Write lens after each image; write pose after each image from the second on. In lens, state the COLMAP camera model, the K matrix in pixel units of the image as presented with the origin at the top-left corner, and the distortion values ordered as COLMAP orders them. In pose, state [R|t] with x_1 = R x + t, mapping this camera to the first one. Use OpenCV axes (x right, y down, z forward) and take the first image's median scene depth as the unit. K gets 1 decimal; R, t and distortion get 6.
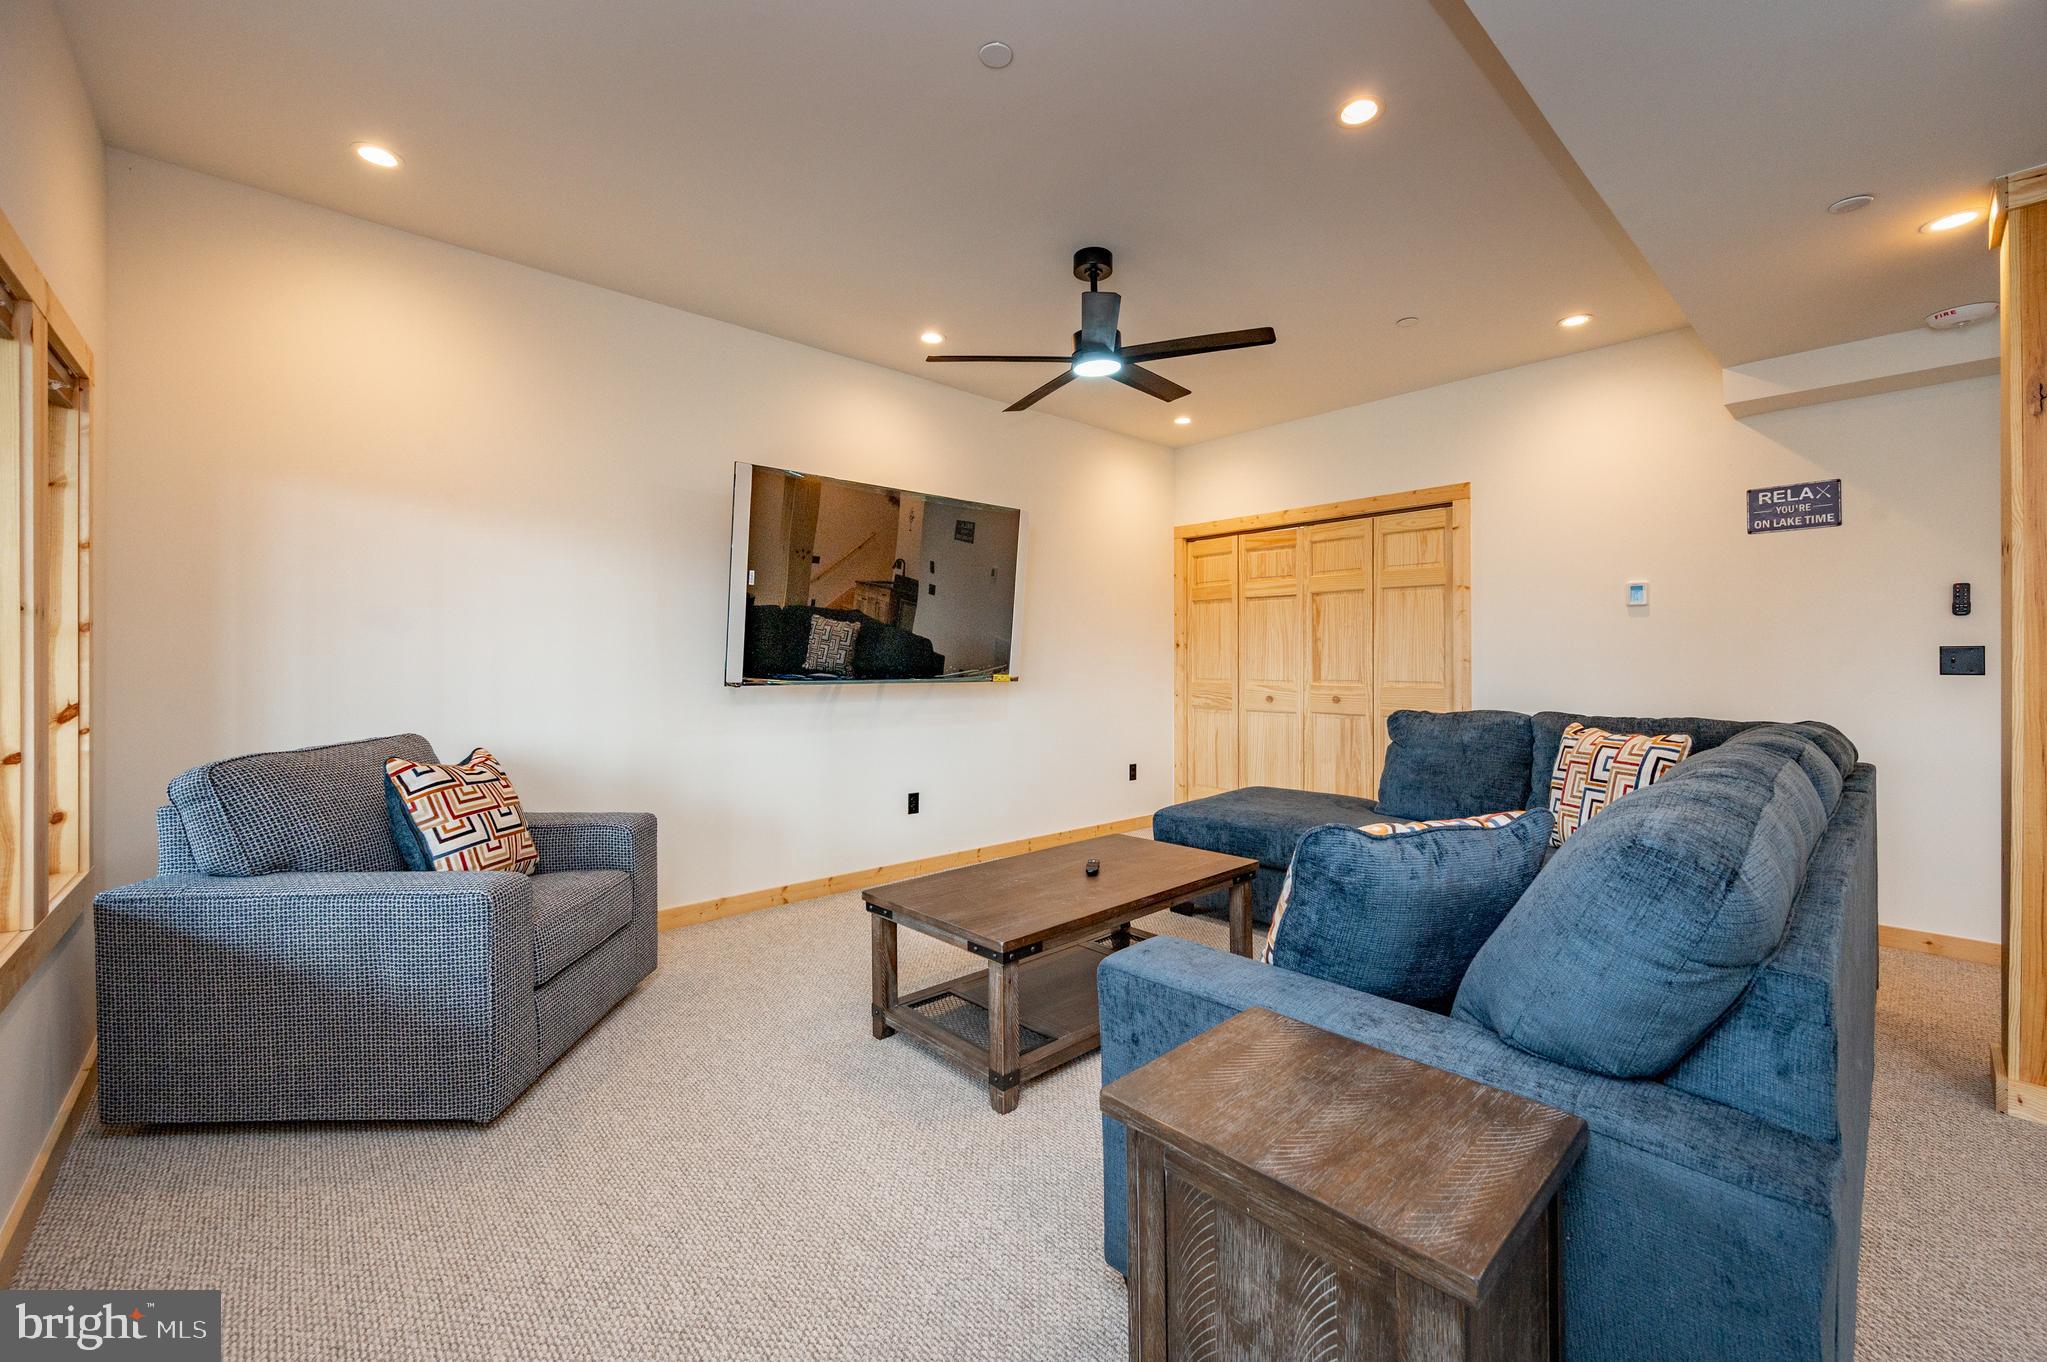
lens RADIAL K [[821.5, 0, 1027.1], [0, 821.5, 666.8], [0, 0, 1]] dist [-0.000012, 0.000273]
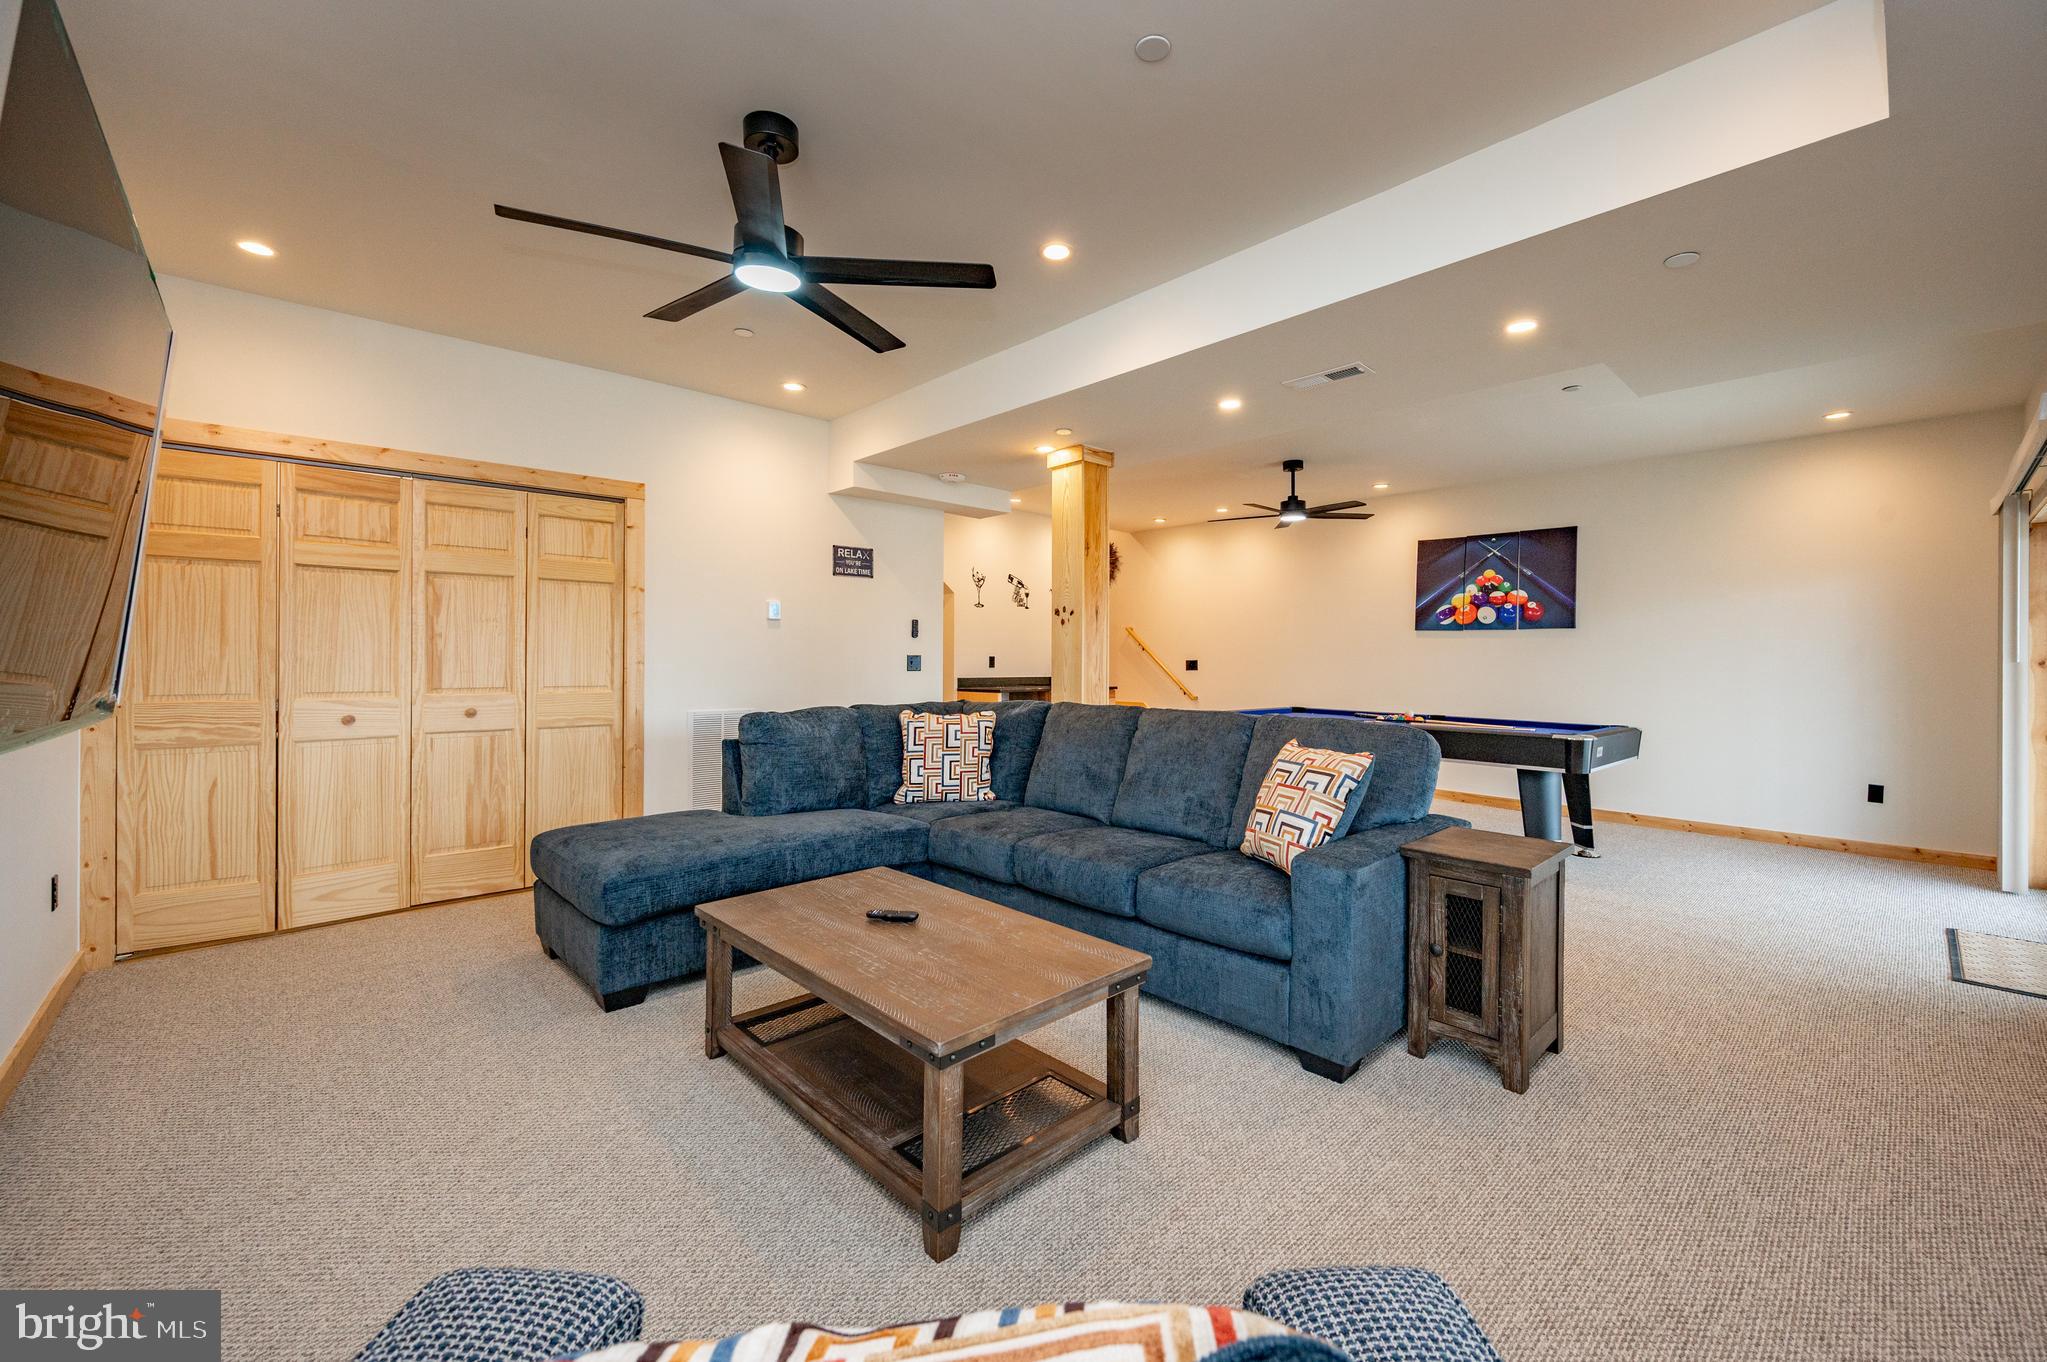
lens RADIAL K [[821.5, 0, 1055.8], [0, 821.5, 664.5], [0, 0, 1]] dist [-0.000012, 0.000273]
pose [[-0.026756, -0.008594, 0.999605, -0.465377], [0.002487, 0.999959, 0.008664, -0.012916], [-0.999639, 0.002718, -0.026734, 0.519421]]
